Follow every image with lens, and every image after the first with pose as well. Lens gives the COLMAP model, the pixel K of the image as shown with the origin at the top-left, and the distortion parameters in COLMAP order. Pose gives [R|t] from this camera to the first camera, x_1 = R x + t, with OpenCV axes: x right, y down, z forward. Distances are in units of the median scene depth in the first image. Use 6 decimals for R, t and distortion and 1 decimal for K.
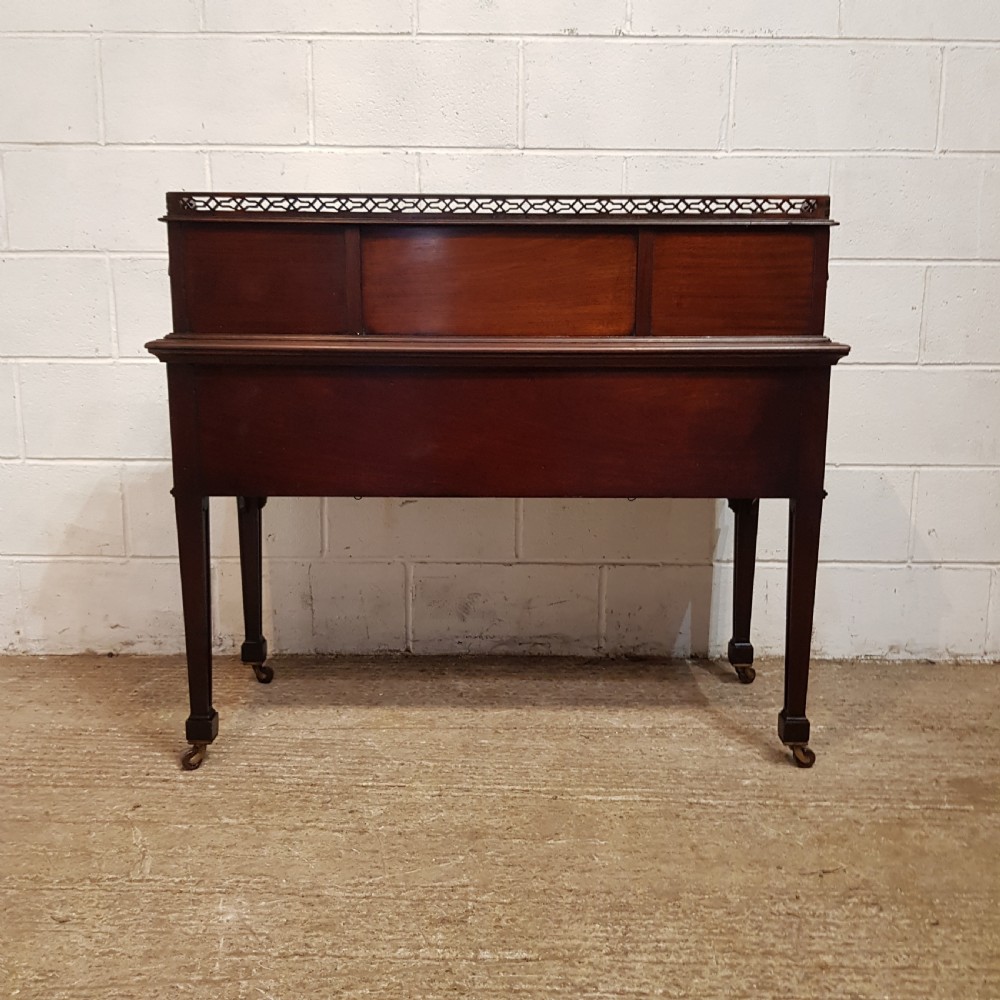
lens RADIAL K [[1049.7, 0, 494.5], [0, 1049.7, 504.2], [0, 0, 1]] dist [0.073098, -0.134253]
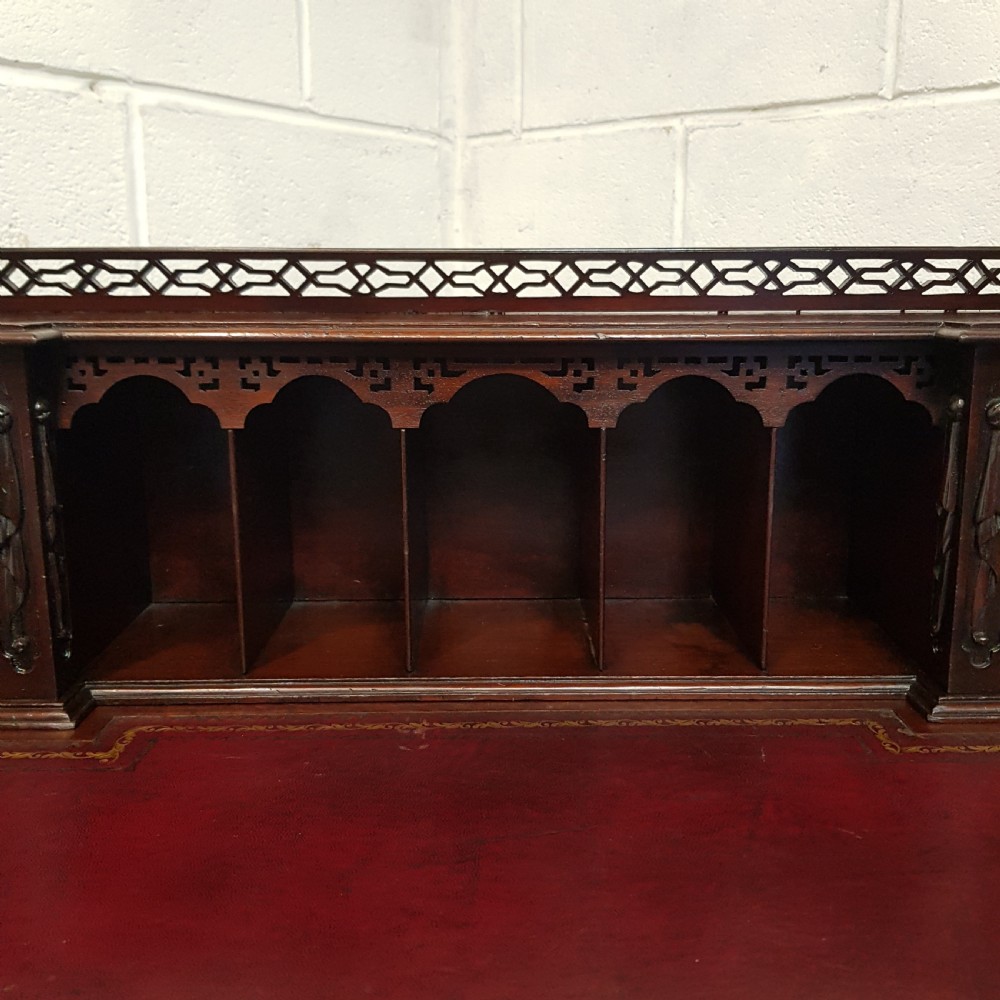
lens RADIAL K [[1048.0, 0, 518.5], [0, 1048.0, 488.6], [0, 0, 1]] dist [0.078826, -0.144965]
pose [[0.820815, 0.108028, -0.560885, -0.286840], [-0.102696, 0.993862, 0.041133, -0.219727], [0.561886, 0.023838, 0.826871, 0.679930]]
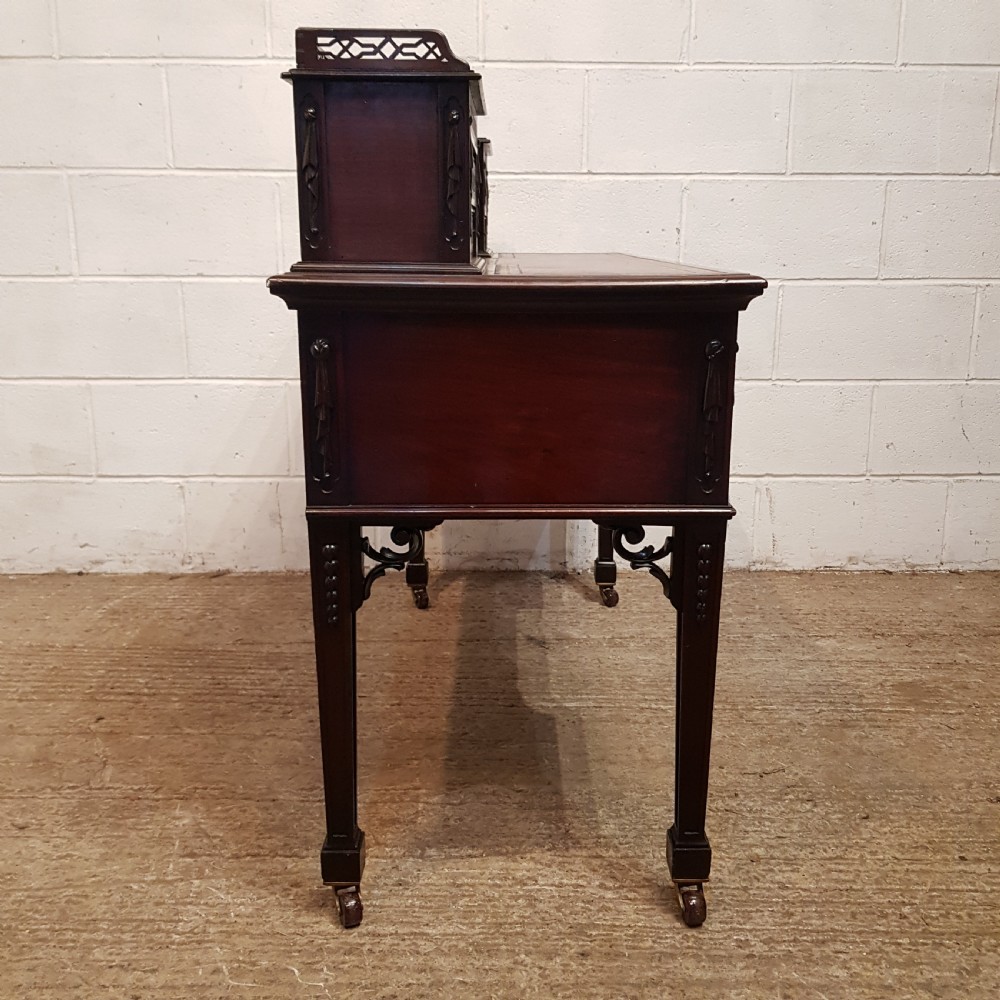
lens RADIAL K [[1051.1, 0, 512.7], [0, 1051.1, 477.4], [0, 0, 1]] dist [0.078825, -0.153169]
pose [[0.999781, -0.008063, 0.019330, 0.040482], [0.007106, 0.998771, 0.049047, 0.005942], [-0.019701, -0.048899, 0.998609, -0.015931]]
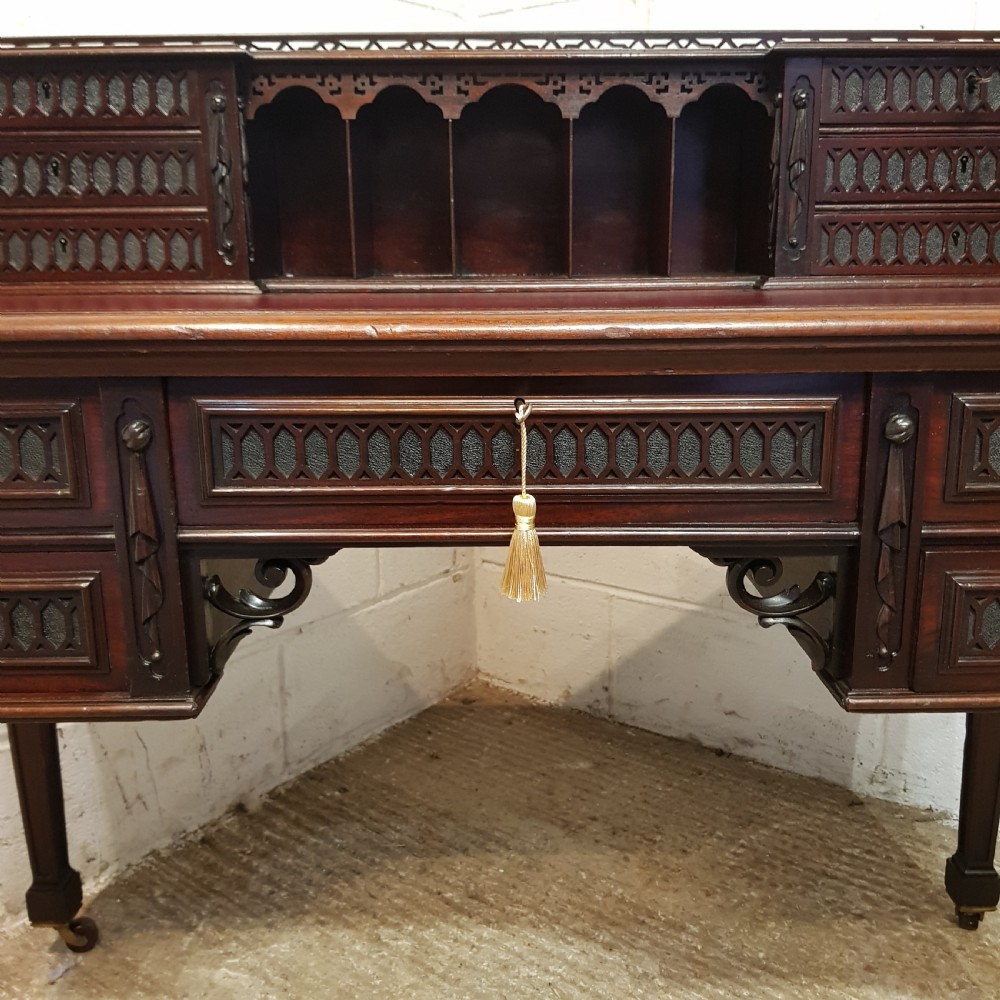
lens RADIAL K [[1044.3, 0, 514.5], [0, 1044.3, 503.4], [0, 0, 1]] dist [0.092316, -0.206879]
pose [[0.818177, 0.127145, -0.560732, -0.153898], [-0.097037, 0.991789, 0.083297, -0.083542], [0.566719, -0.013740, 0.823797, 0.509708]]
